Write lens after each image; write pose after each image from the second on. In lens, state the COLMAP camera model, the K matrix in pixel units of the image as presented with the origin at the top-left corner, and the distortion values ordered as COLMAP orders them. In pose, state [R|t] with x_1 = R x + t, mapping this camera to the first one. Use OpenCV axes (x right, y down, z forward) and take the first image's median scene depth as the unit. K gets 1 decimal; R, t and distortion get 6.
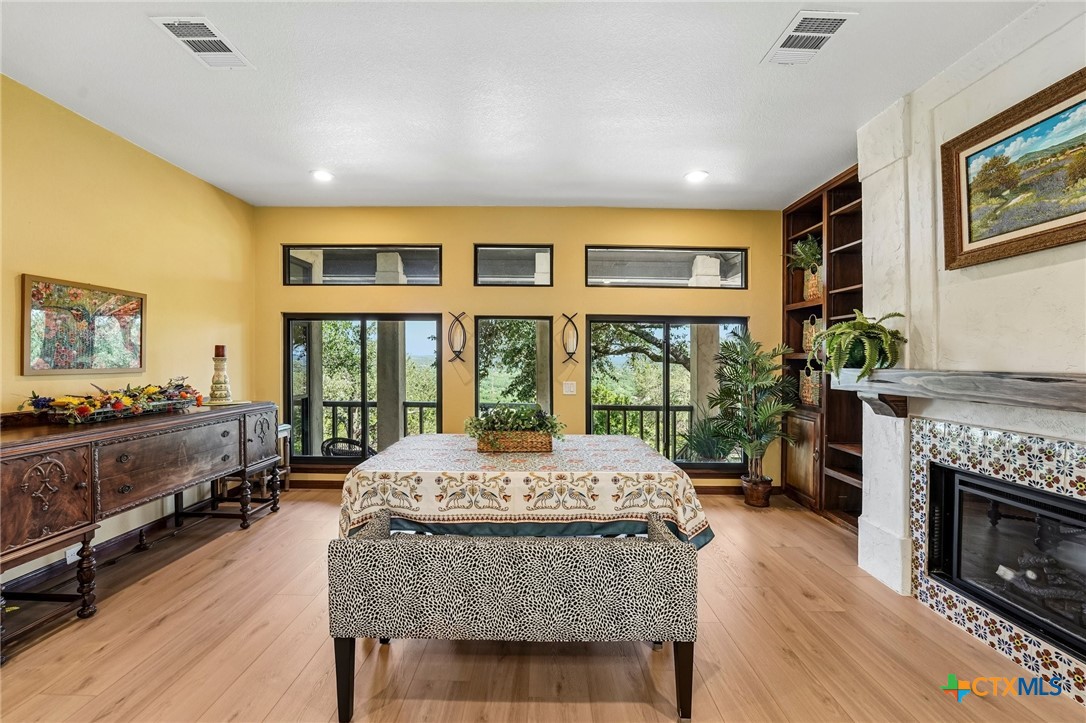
lens RADIAL K [[445.6, 0, 537.2], [0, 445.6, 355.3], [0, 0, 1]] dist [-0.025941, 0.001610]
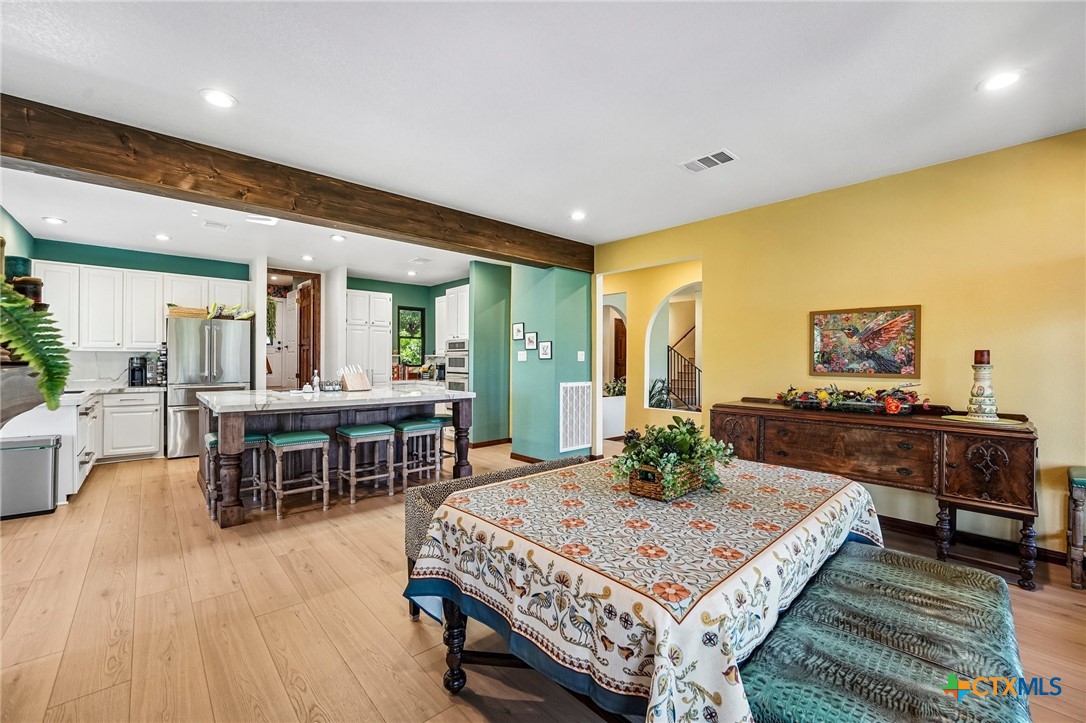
lens RADIAL K [[445.6, 0, 545.9], [0, 445.6, 361.2], [0, 0, 1]] dist [-0.025941, 0.001610]
pose [[-0.726522, -0.012405, -0.687031, 0.461909], [-0.006292, 0.999915, -0.011400, 0.014060], [0.687114, -0.003960, -0.726538, 1.041830]]
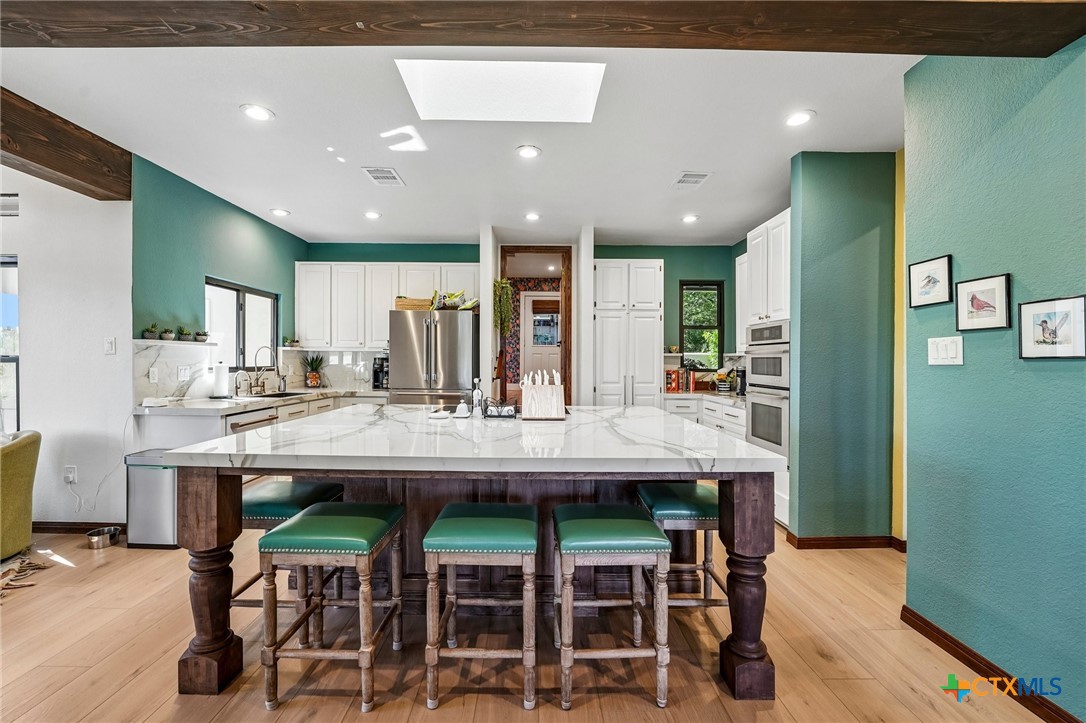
lens RADIAL K [[445.6, 0, 534.8], [0, 445.6, 354.5], [0, 0, 1]] dist [-0.025941, 0.001610]
pose [[-0.999754, -0.016603, -0.014687, -0.069243], [-0.016287, 0.999639, -0.021390, 0.002619], [0.015037, -0.021146, -0.999663, 0.334956]]
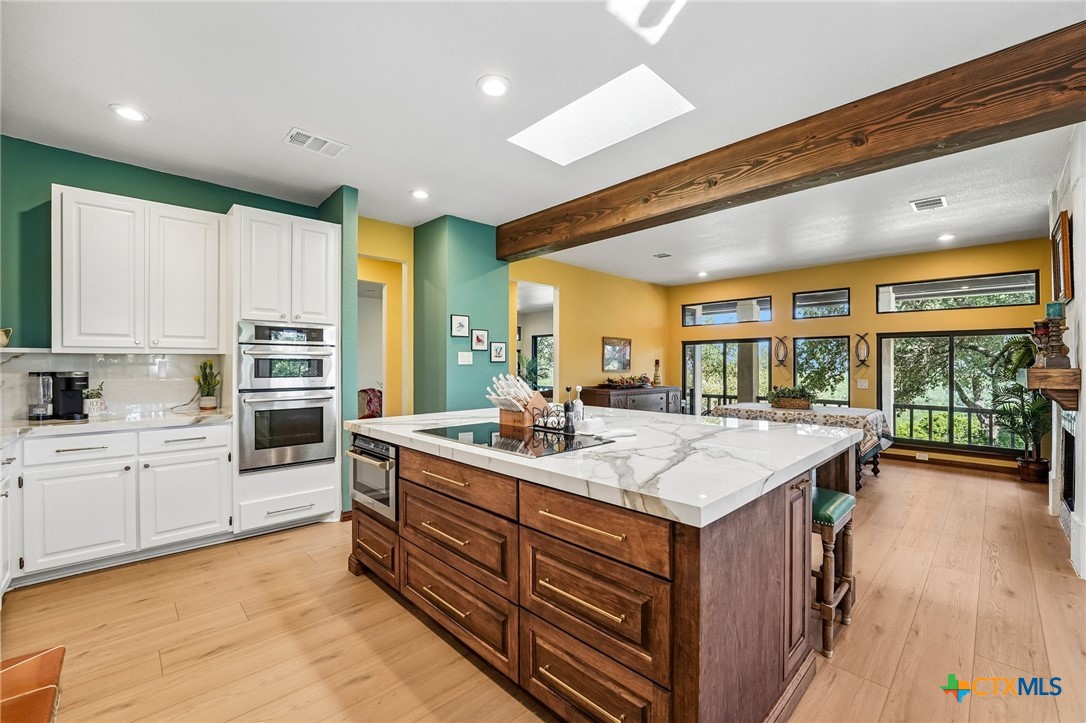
lens RADIAL K [[445.6, 0, 533.8], [0, 445.6, 370.2], [0, 0, 1]] dist [-0.025941, 0.001610]
pose [[0.691079, 0.001139, -0.722779, 0.470413], [0.010593, 0.999875, 0.011704, -0.001448], [0.722702, -0.015745, 0.690980, -1.004542]]
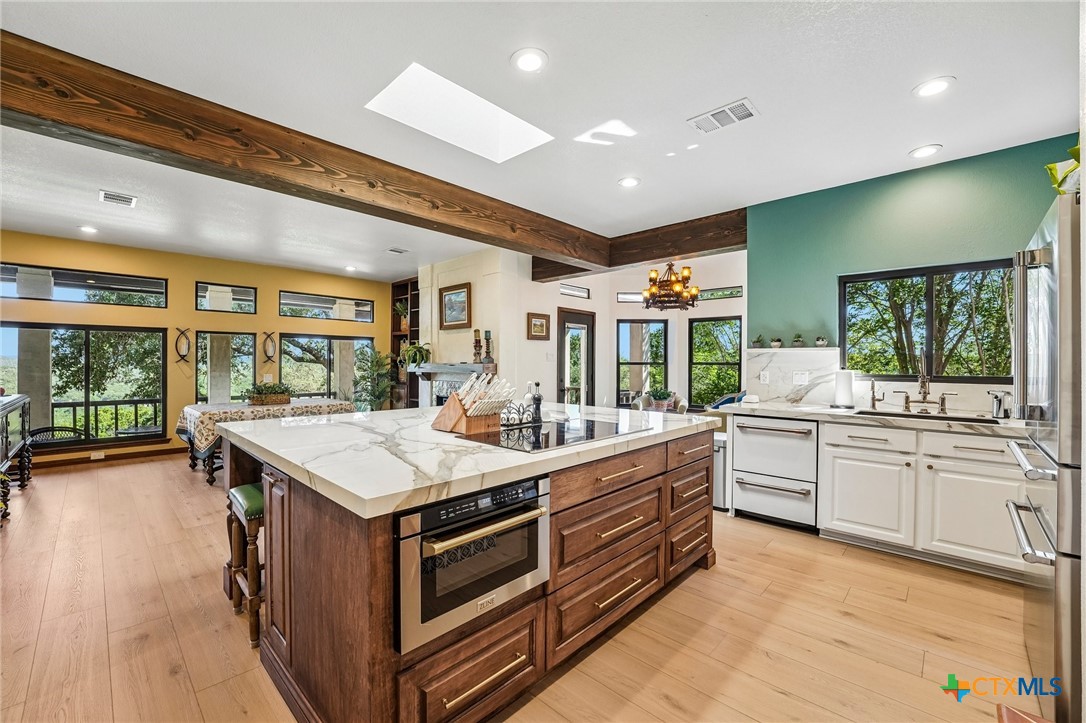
lens RADIAL K [[445.6, 0, 532.5], [0, 445.6, 366.1], [0, 0, 1]] dist [-0.025941, 0.001610]
pose [[0.696174, -0.013054, 0.717754, -0.523419], [-0.004235, 0.999743, 0.022291, -0.012417], [-0.717861, -0.018558, 0.695939, -1.019296]]
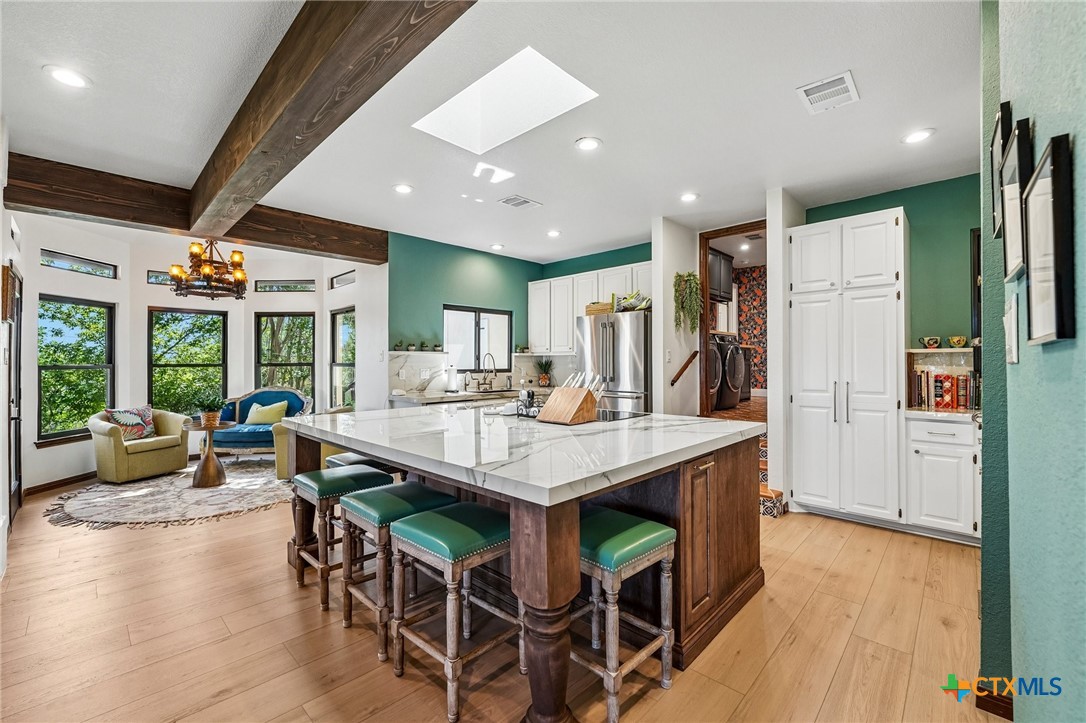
lens RADIAL K [[445.6, 0, 525.4], [0, 445.6, 359.7], [0, 0, 1]] dist [-0.025941, 0.001610]
pose [[-0.716663, -0.002641, 0.697414, -0.573951], [-0.009345, 0.999939, -0.005816, -0.002634], [-0.697357, -0.010685, -0.716644, 0.139215]]
